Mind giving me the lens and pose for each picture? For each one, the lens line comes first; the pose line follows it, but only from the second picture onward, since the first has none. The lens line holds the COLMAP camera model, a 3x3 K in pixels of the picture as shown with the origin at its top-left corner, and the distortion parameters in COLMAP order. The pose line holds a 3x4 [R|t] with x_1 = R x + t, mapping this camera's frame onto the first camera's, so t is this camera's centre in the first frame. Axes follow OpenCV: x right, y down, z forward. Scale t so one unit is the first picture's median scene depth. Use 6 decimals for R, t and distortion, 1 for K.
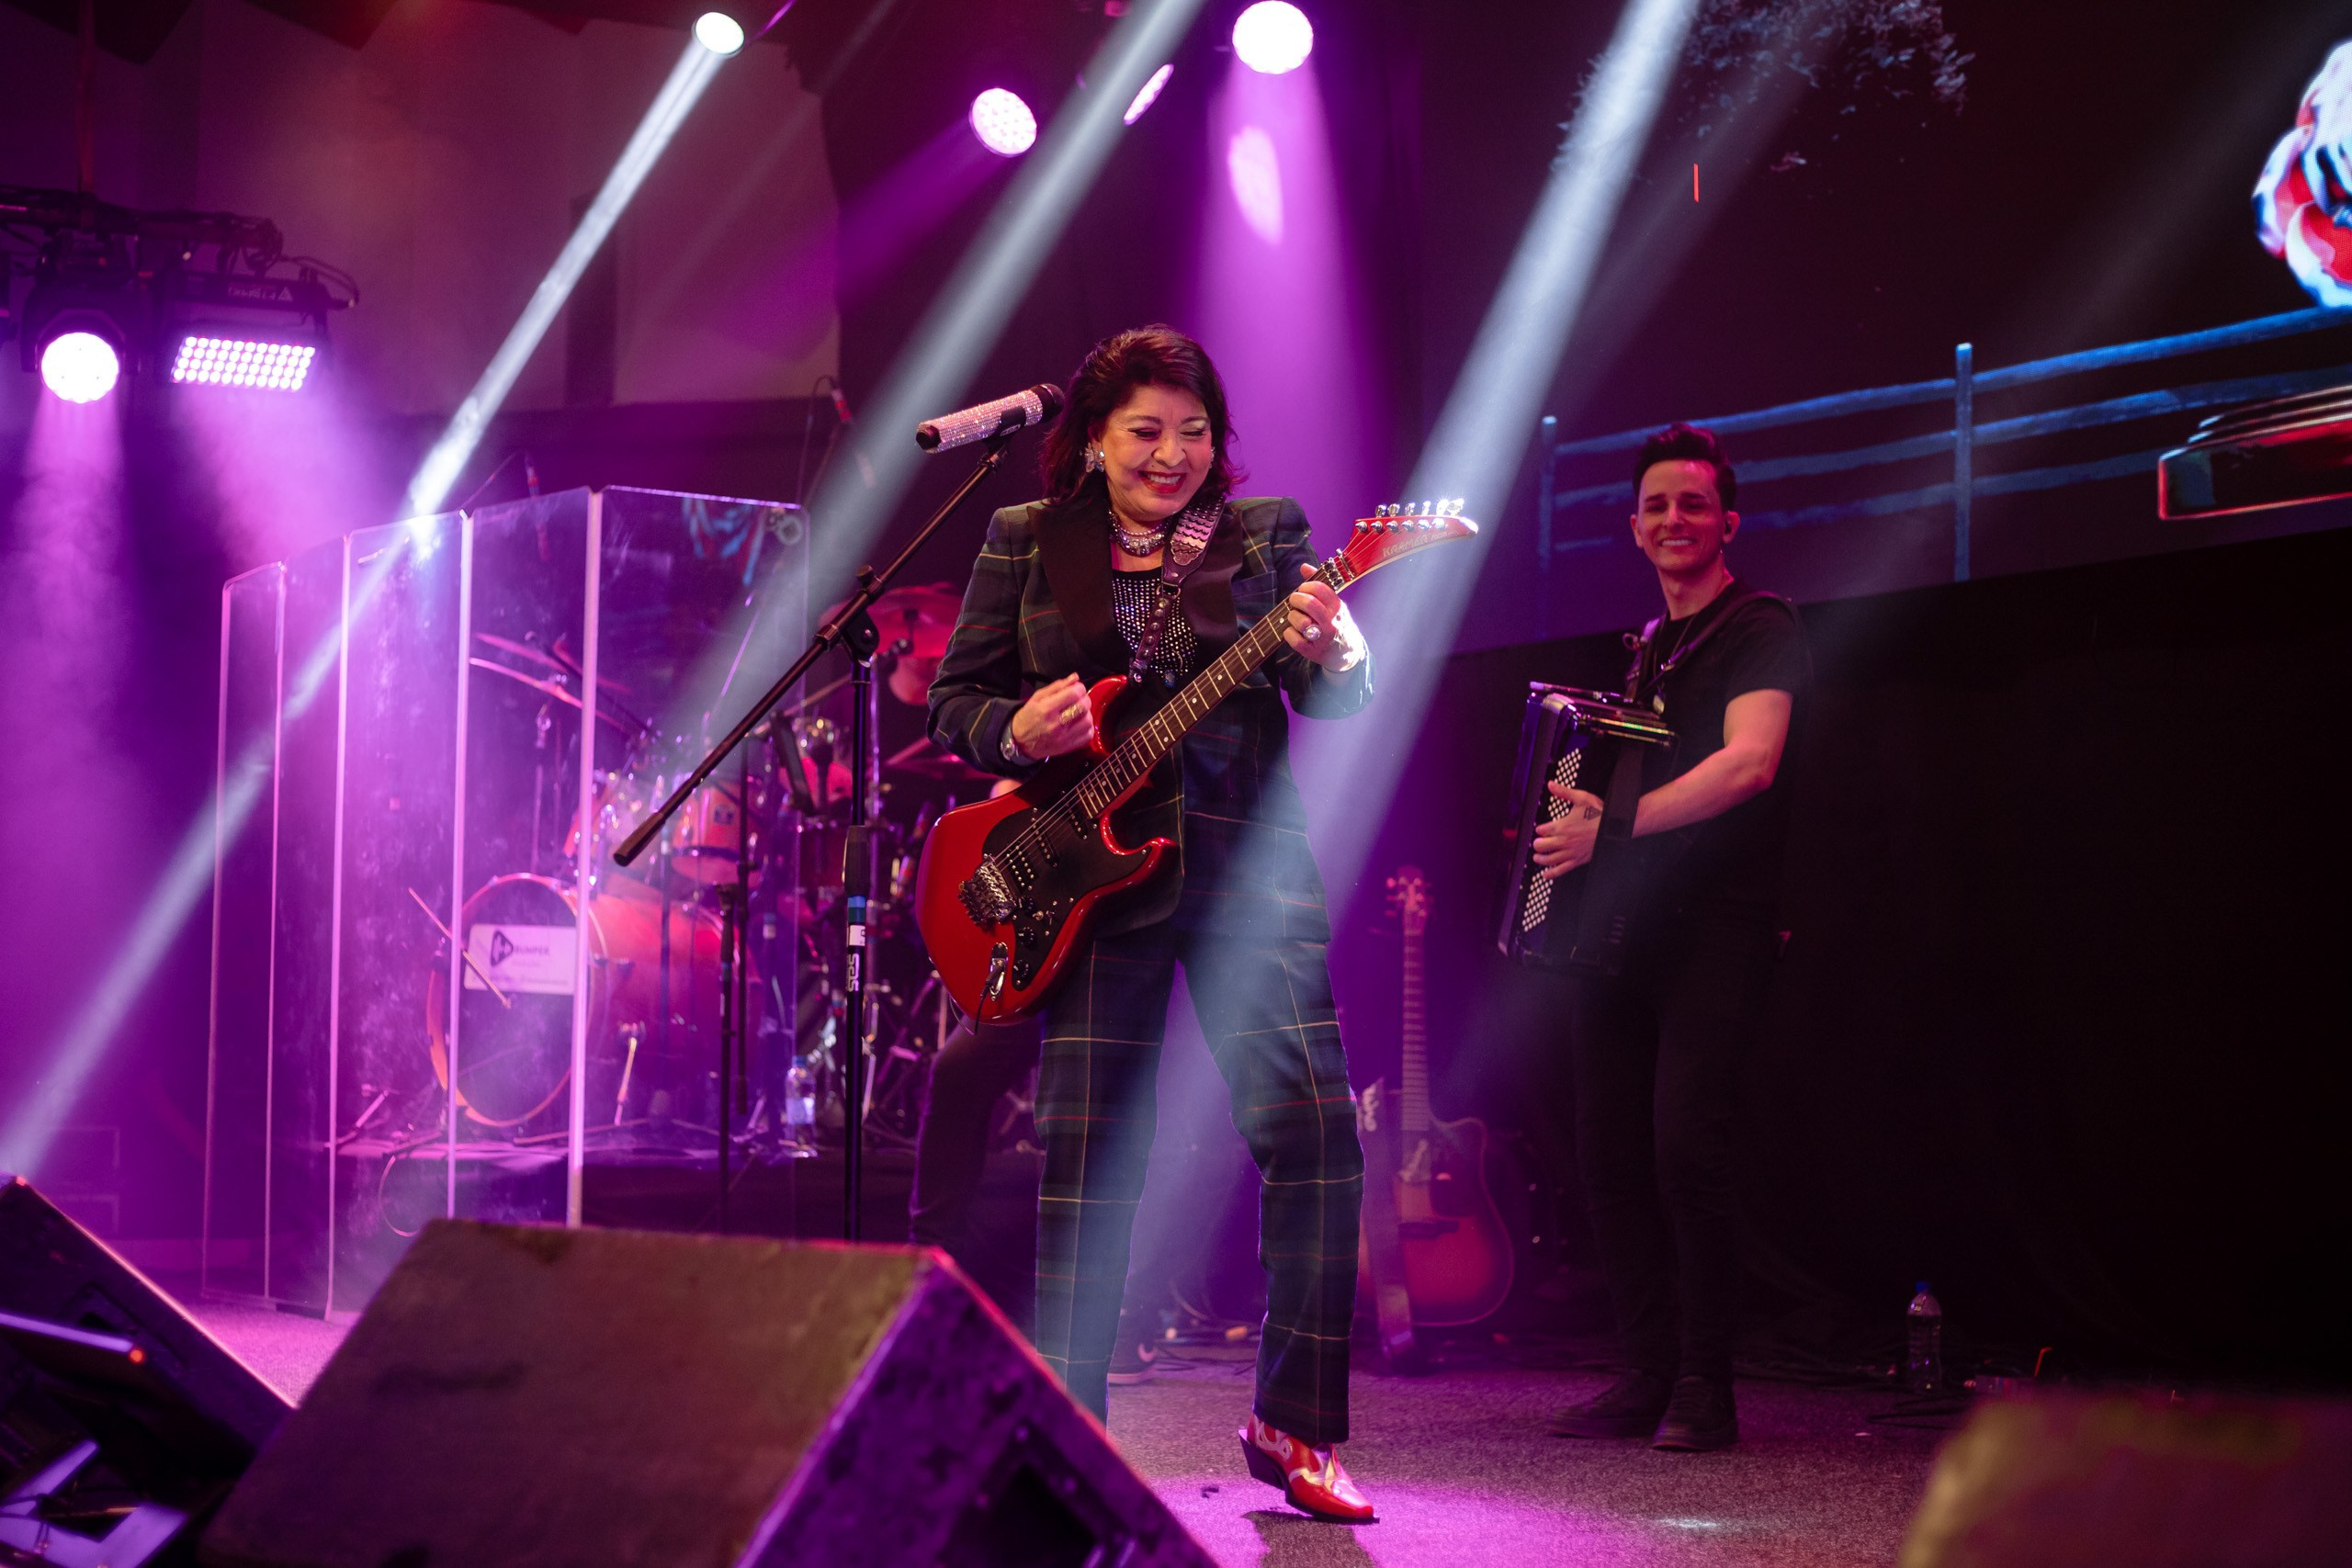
lens RADIAL K [[3839.6, 0, 1140.7], [0, 3839.6, 784.6], [0, 0, 1]] dist [-0.082379, -0.090954]
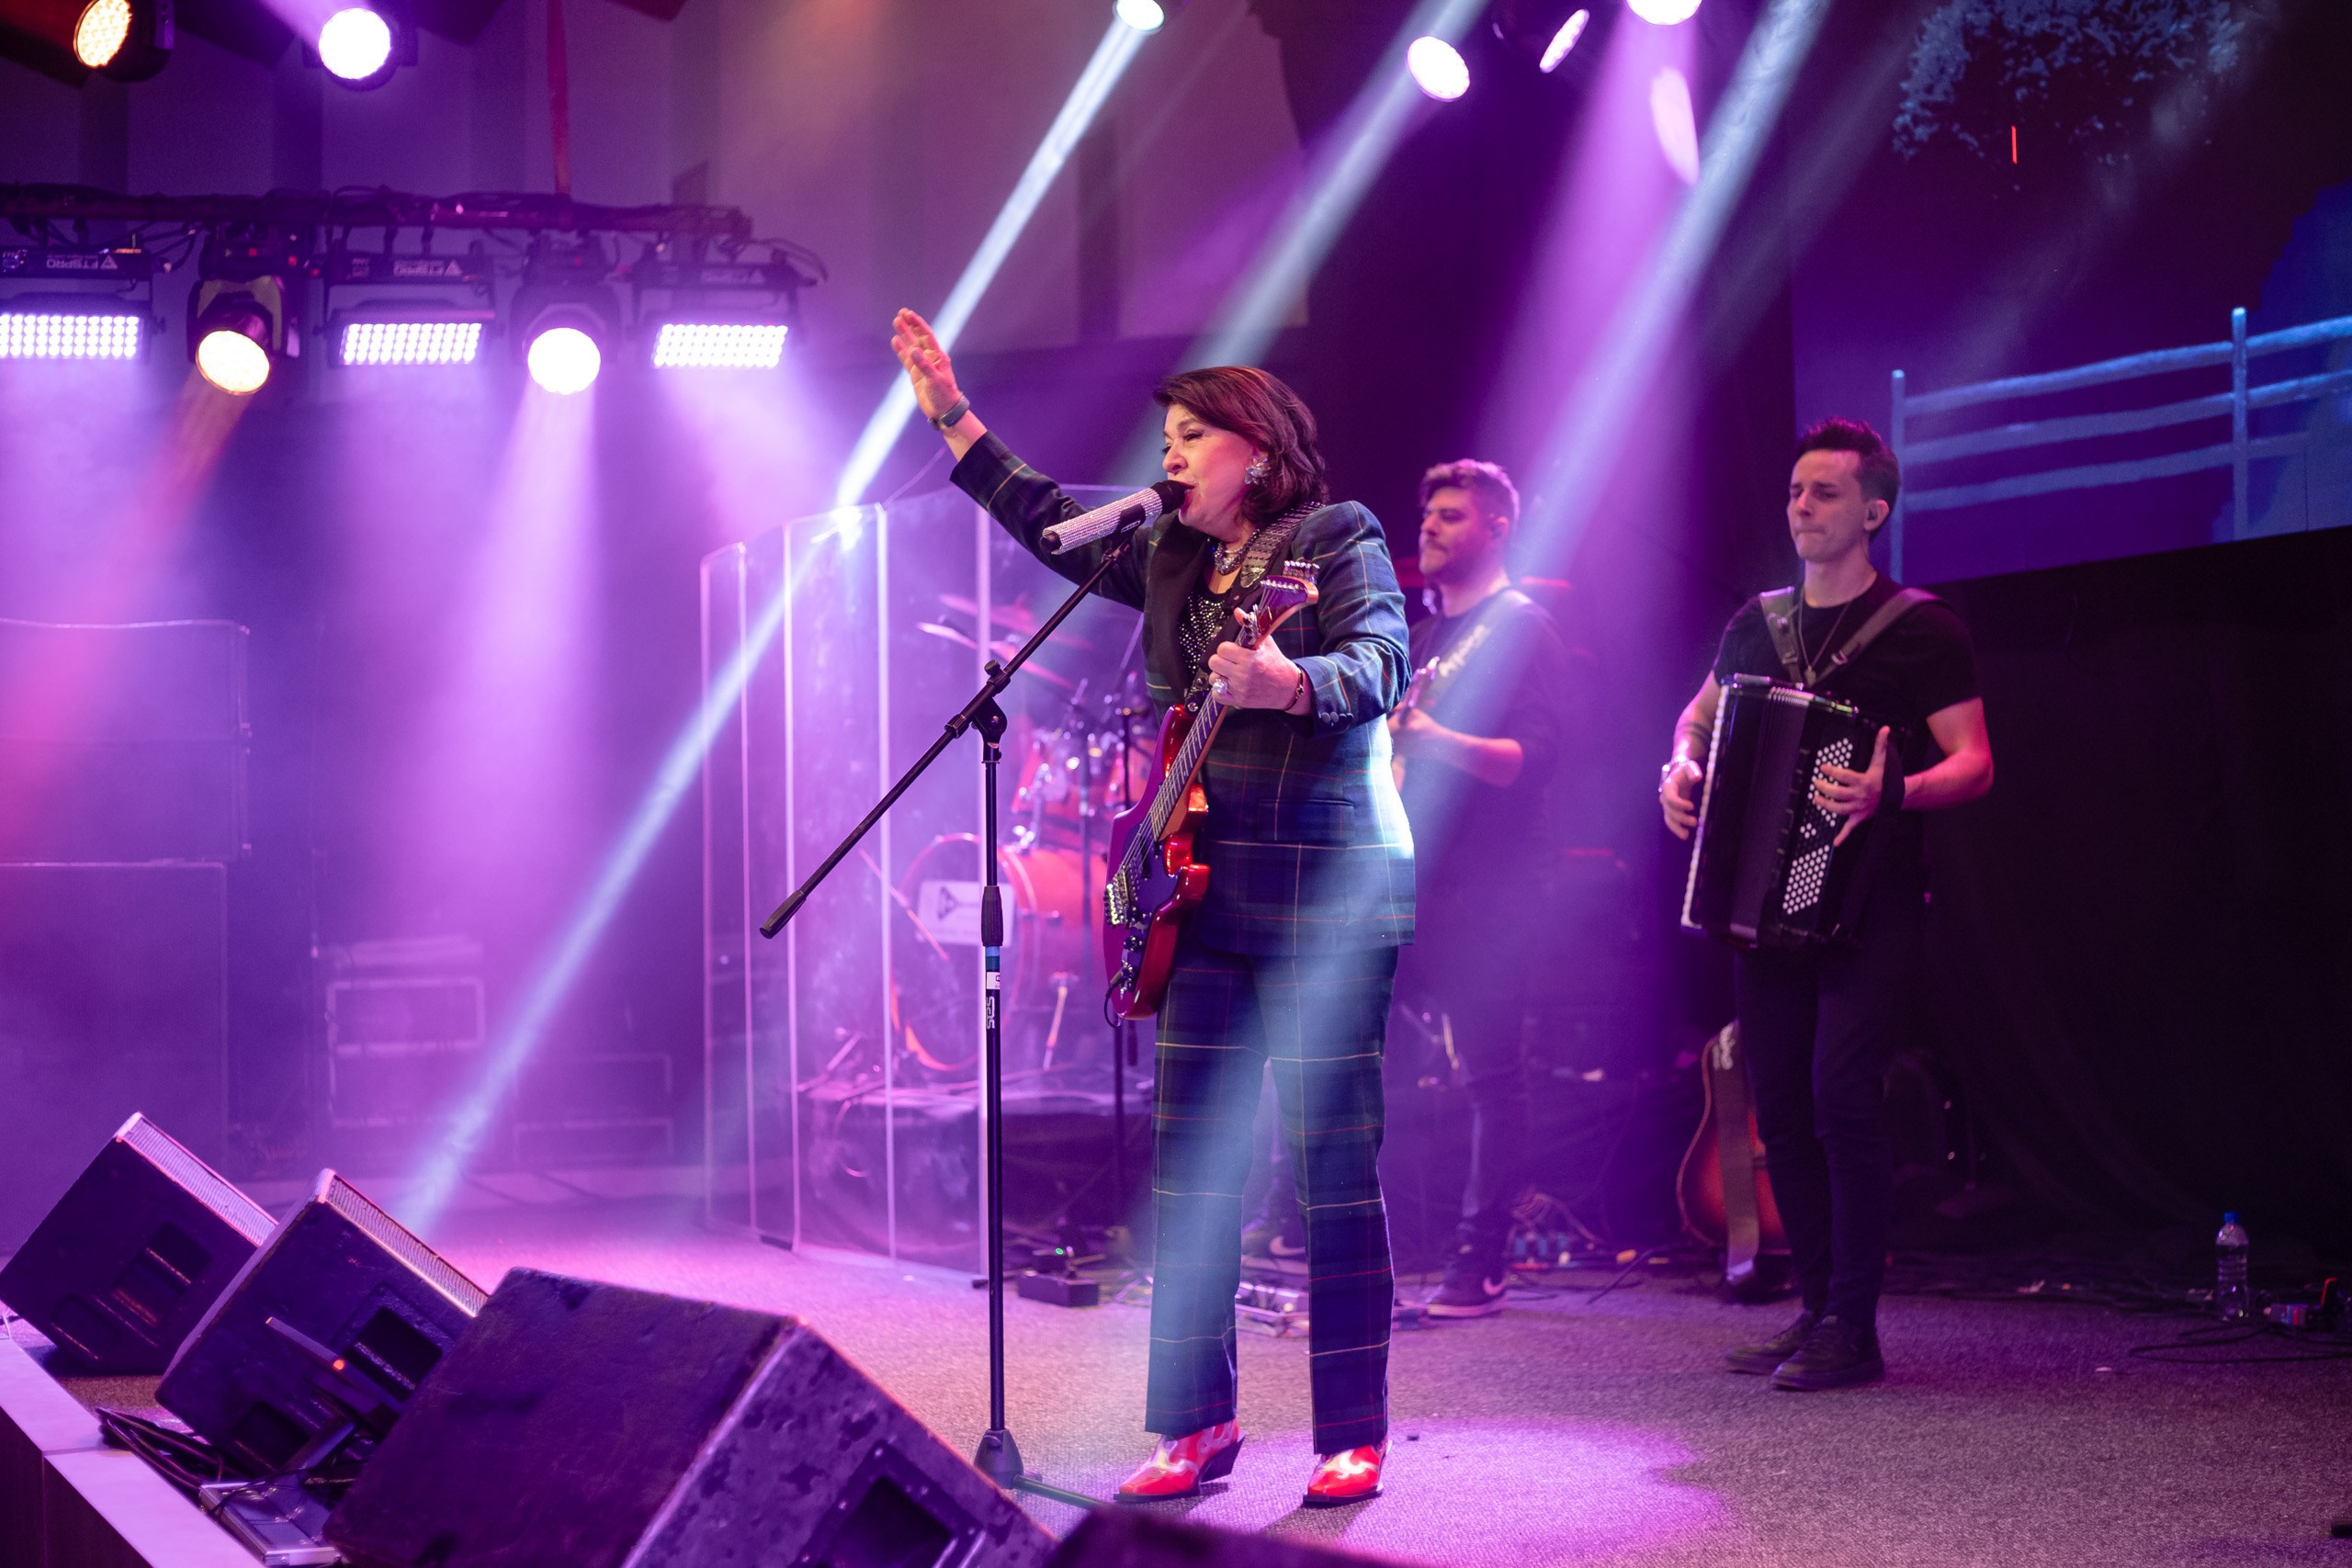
lens RADIAL K [[4081.4, 0, 1258.2], [0, 4081.4, 795.9], [0, 0, 1]] dist [-0.070381, -0.138743]
pose [[0.985190, -0.028457, -0.169086, 0.118424], [0.036859, 0.998226, 0.046760, -0.039214], [0.167455, -0.052300, 0.984491, -0.111650]]
